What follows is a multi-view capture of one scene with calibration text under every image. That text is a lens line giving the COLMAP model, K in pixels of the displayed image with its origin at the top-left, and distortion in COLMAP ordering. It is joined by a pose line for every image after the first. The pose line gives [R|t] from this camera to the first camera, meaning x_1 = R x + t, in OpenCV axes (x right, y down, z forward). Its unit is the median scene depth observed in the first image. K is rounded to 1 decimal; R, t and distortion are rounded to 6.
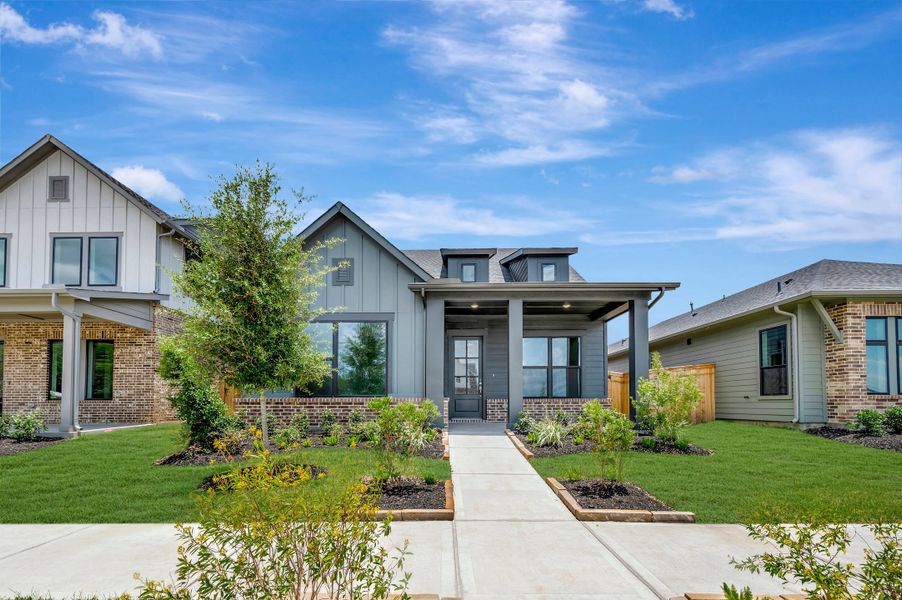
lens RADIAL K [[363.7, 0, 452.9], [0, 363.7, 295.9], [0, 0, 1]] dist [0.000156, -0.000056]
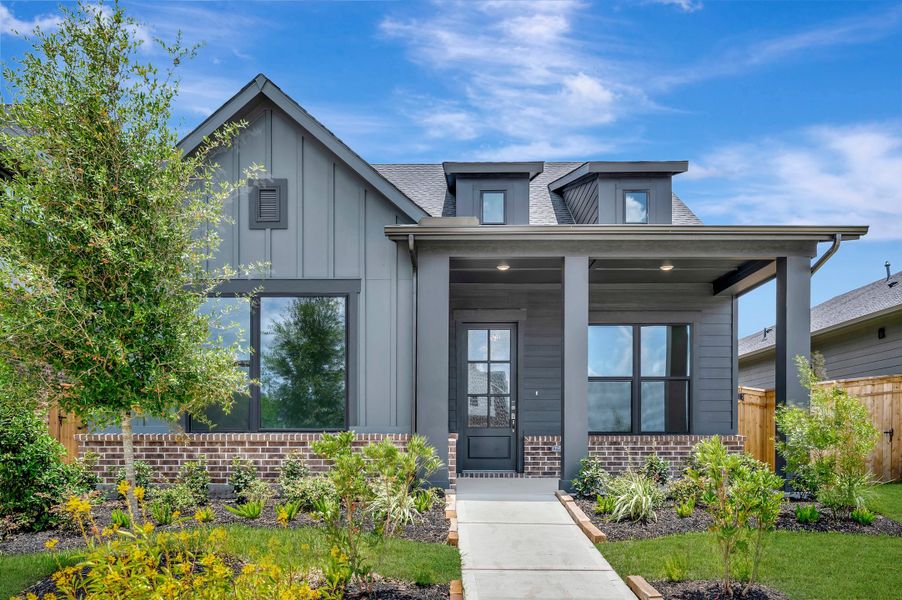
lens RADIAL K [[359.5, 0, 453.9], [0, 359.5, 287.8], [0, 0, 1]] dist [-0.000382, -0.000488]
pose [[0.999980, -0.000193, -0.006376, -0.012805], [-0.000254, 0.997544, -0.070040, 0.095346], [0.006374, 0.070040, 0.997524, 0.436515]]
